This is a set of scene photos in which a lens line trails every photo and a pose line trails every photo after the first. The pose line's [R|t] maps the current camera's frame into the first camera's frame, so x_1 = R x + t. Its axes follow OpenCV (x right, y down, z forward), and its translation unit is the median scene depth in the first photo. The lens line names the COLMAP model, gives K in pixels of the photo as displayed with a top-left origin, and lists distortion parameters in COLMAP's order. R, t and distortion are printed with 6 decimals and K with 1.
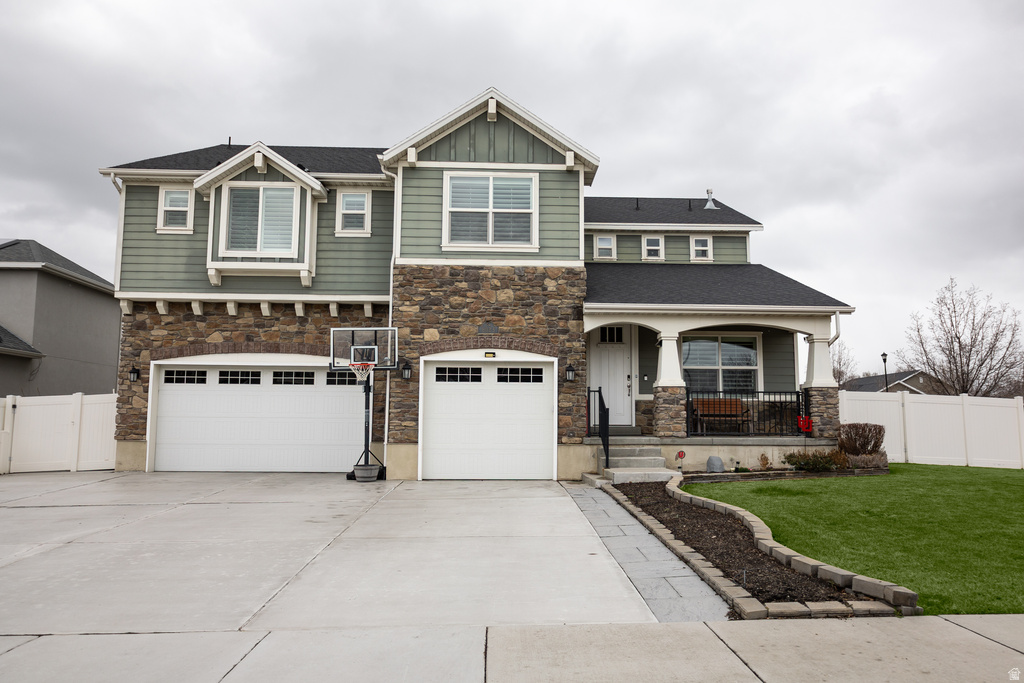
lens RADIAL K [[709.2, 0, 512.4], [0, 709.2, 358.0], [0, 0, 1]] dist [-0.003563, 0.000339]
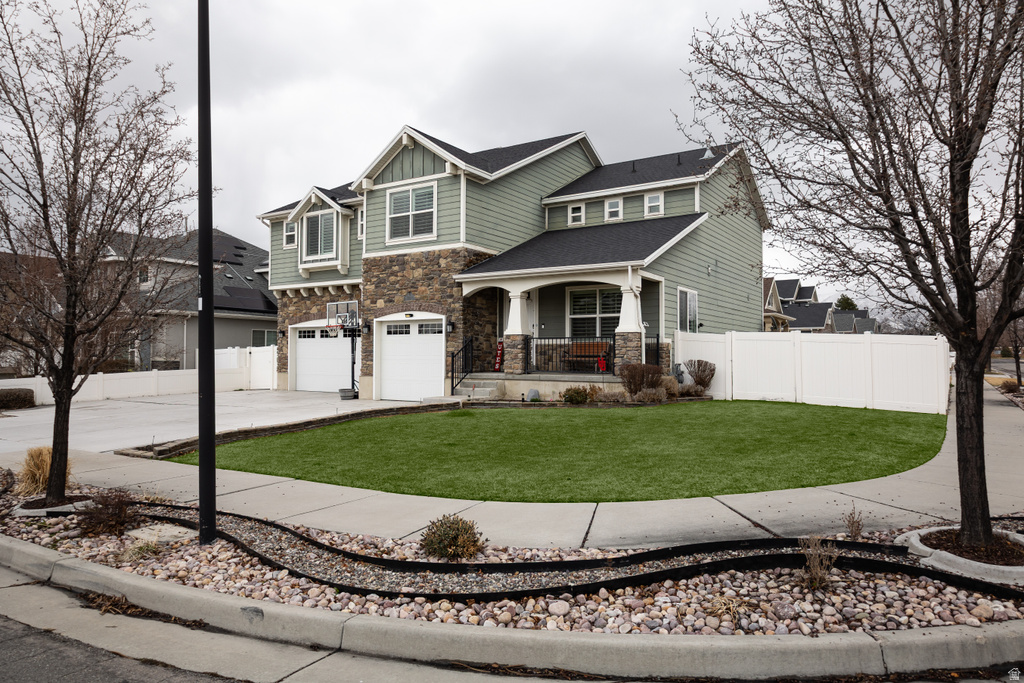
lens RADIAL K [[679.6, 0, 514.2], [0, 679.6, 342.1], [0, 0, 1]] dist [-0.000864, 0.000424]
pose [[0.808786, -0.015909, -0.587888, 0.935376], [0.055871, 0.997191, 0.049879, -0.007434], [0.585443, -0.073187, 0.807403, 0.004587]]
